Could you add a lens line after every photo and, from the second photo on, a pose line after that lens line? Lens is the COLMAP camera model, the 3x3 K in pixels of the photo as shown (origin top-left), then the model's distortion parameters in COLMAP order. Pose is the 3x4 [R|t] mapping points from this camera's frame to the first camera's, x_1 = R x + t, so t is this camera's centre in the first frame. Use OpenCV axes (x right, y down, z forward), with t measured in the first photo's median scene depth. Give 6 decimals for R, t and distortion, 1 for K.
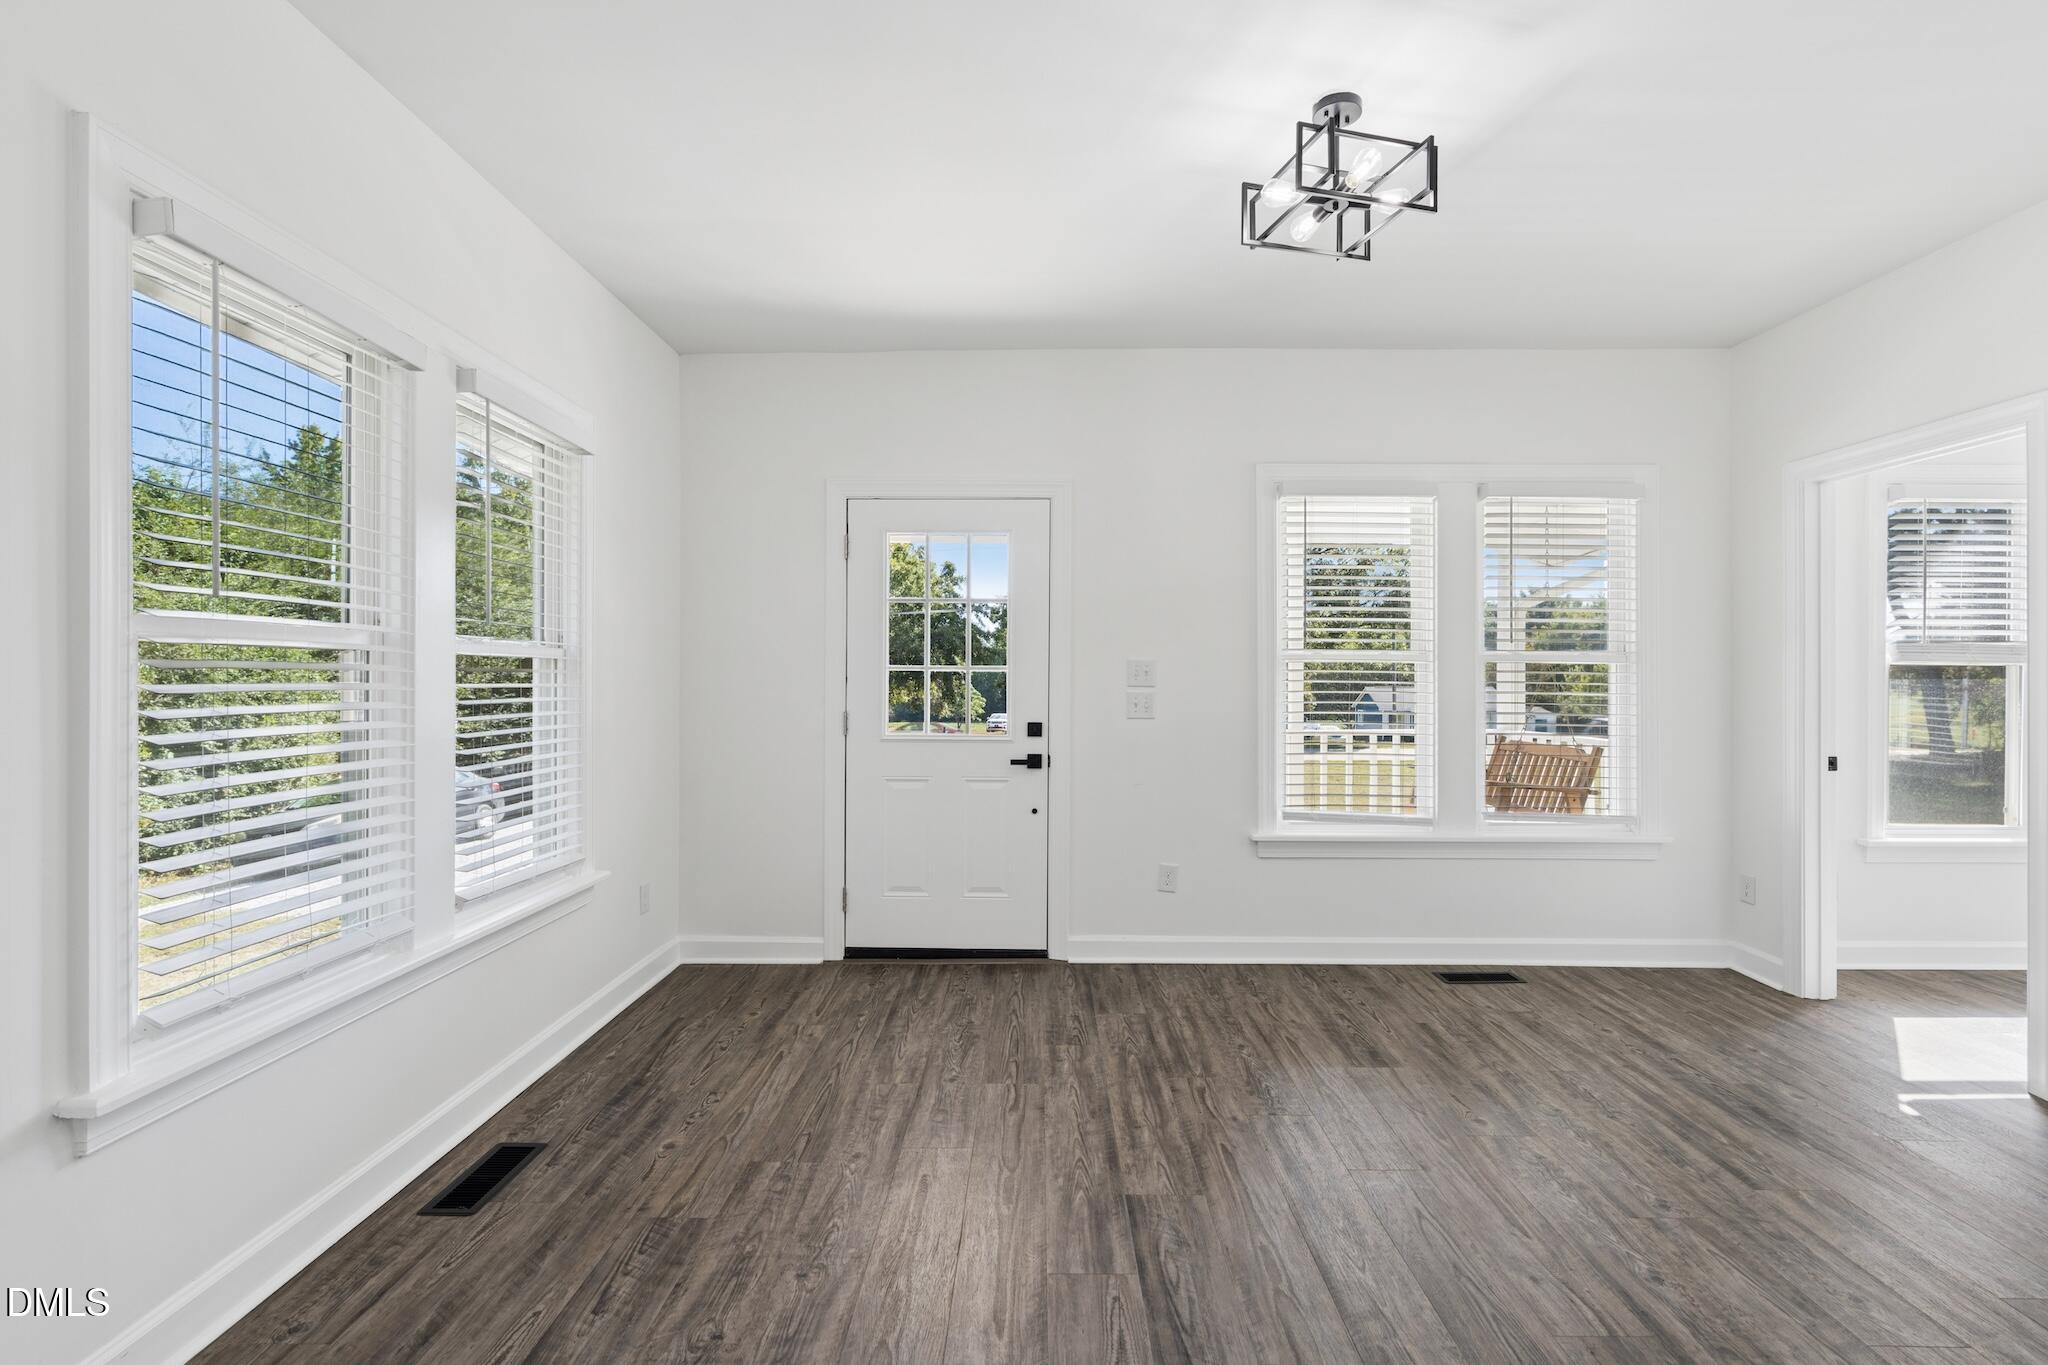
lens RADIAL K [[923.6, 0, 1027.1], [0, 923.6, 681.9], [0, 0, 1]] dist [-0.006719, 0.003386]
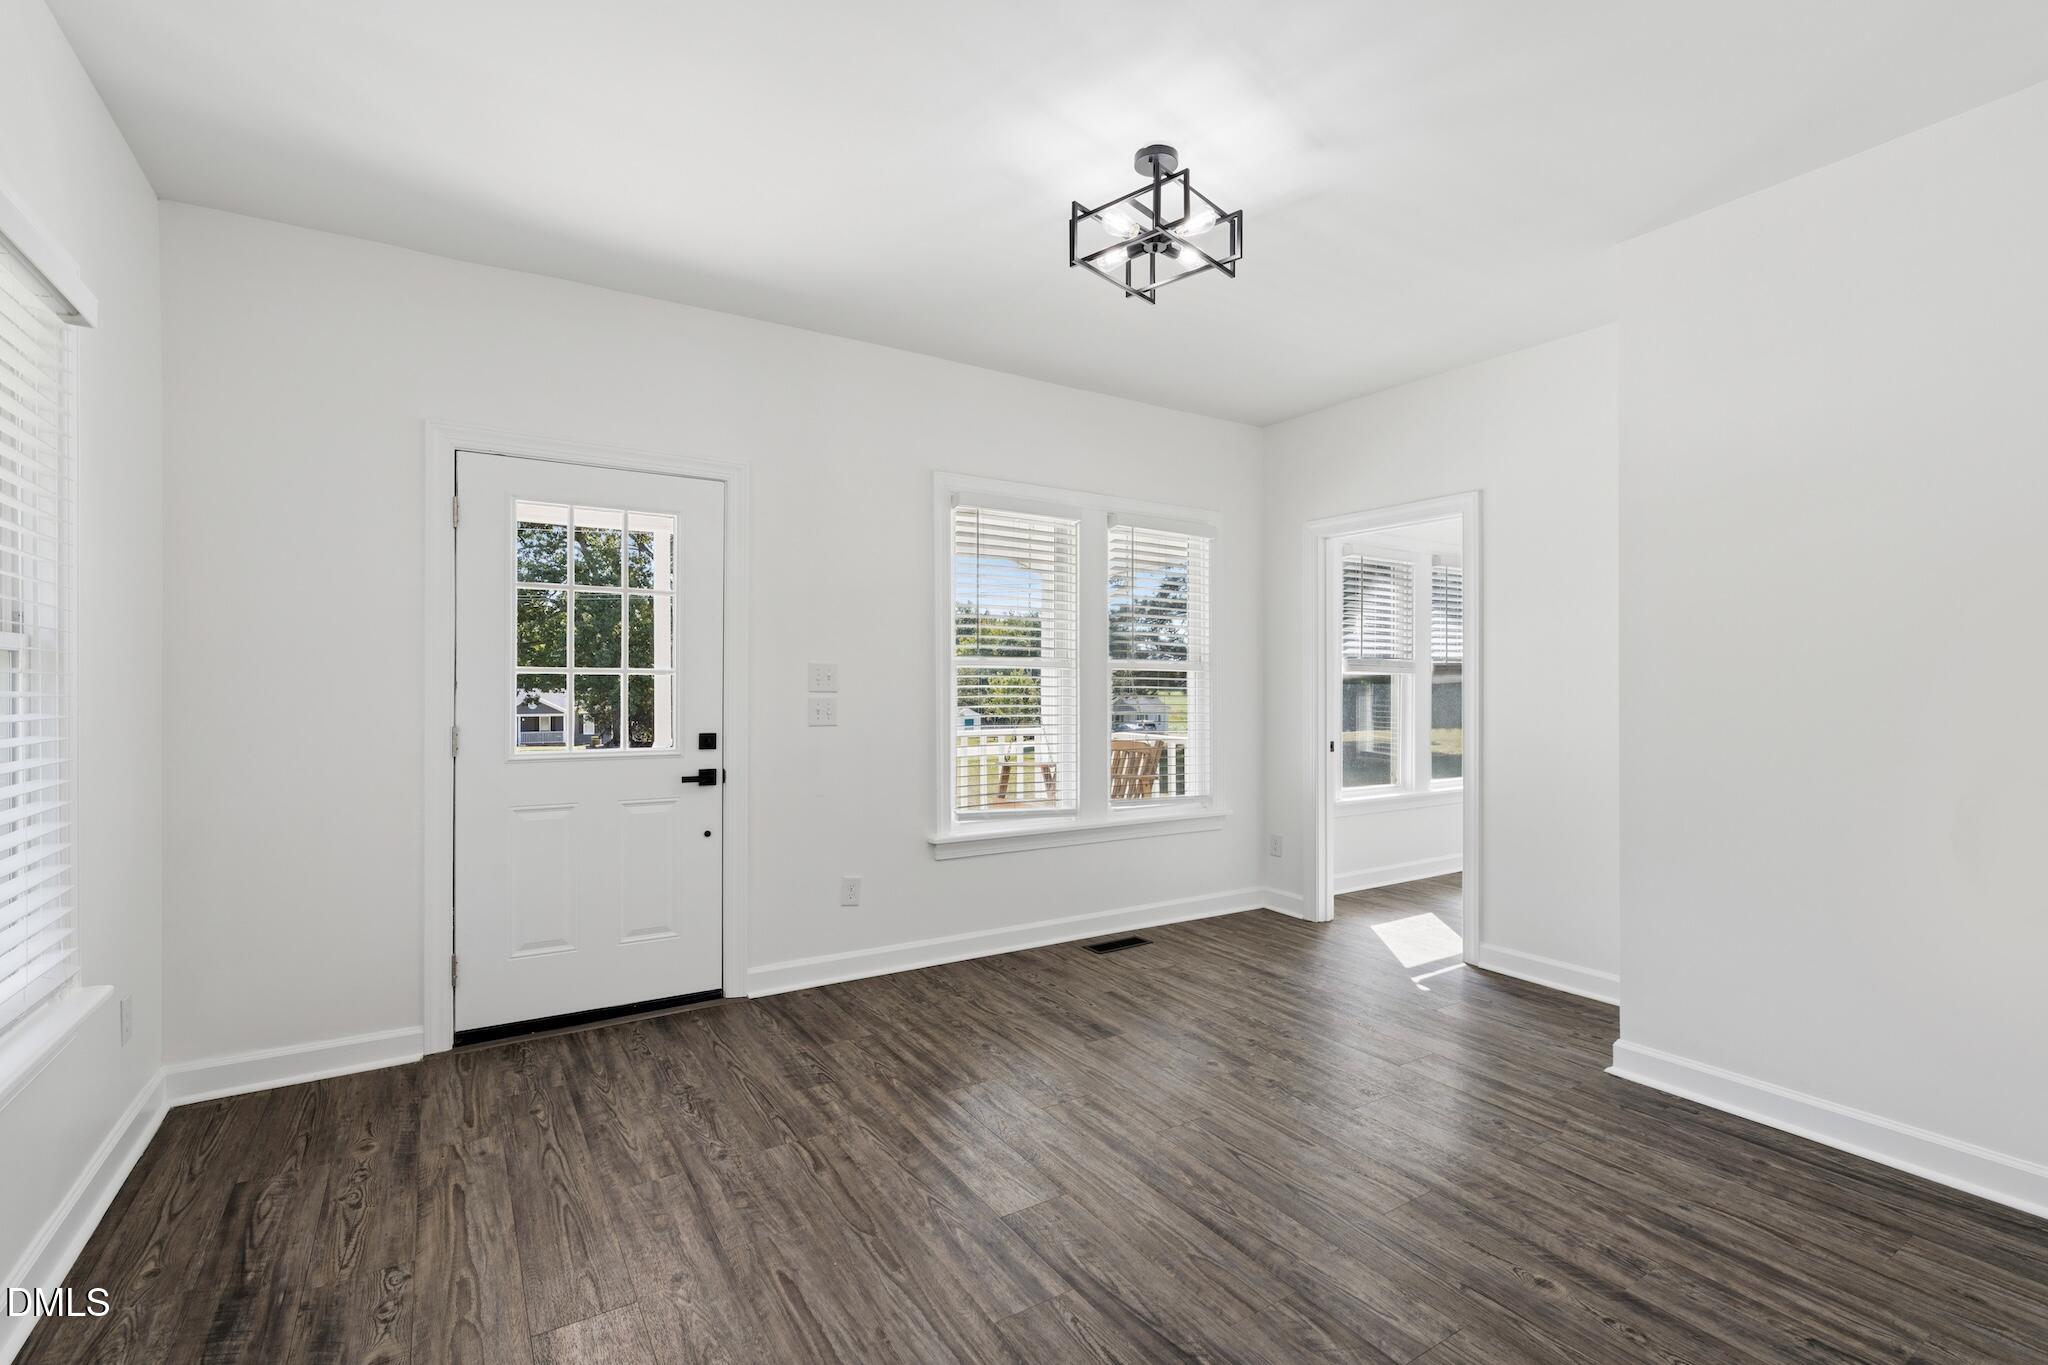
lens RADIAL K [[923.6, 0, 1027.2], [0, 923.6, 689.3], [0, 0, 1]] dist [-0.006719, 0.003386]
pose [[0.835742, -0.002877, 0.549114, -0.268055], [0.000653, 0.999991, 0.004246, -0.001577], [-0.549122, -0.003190, 0.835736, 0.119403]]
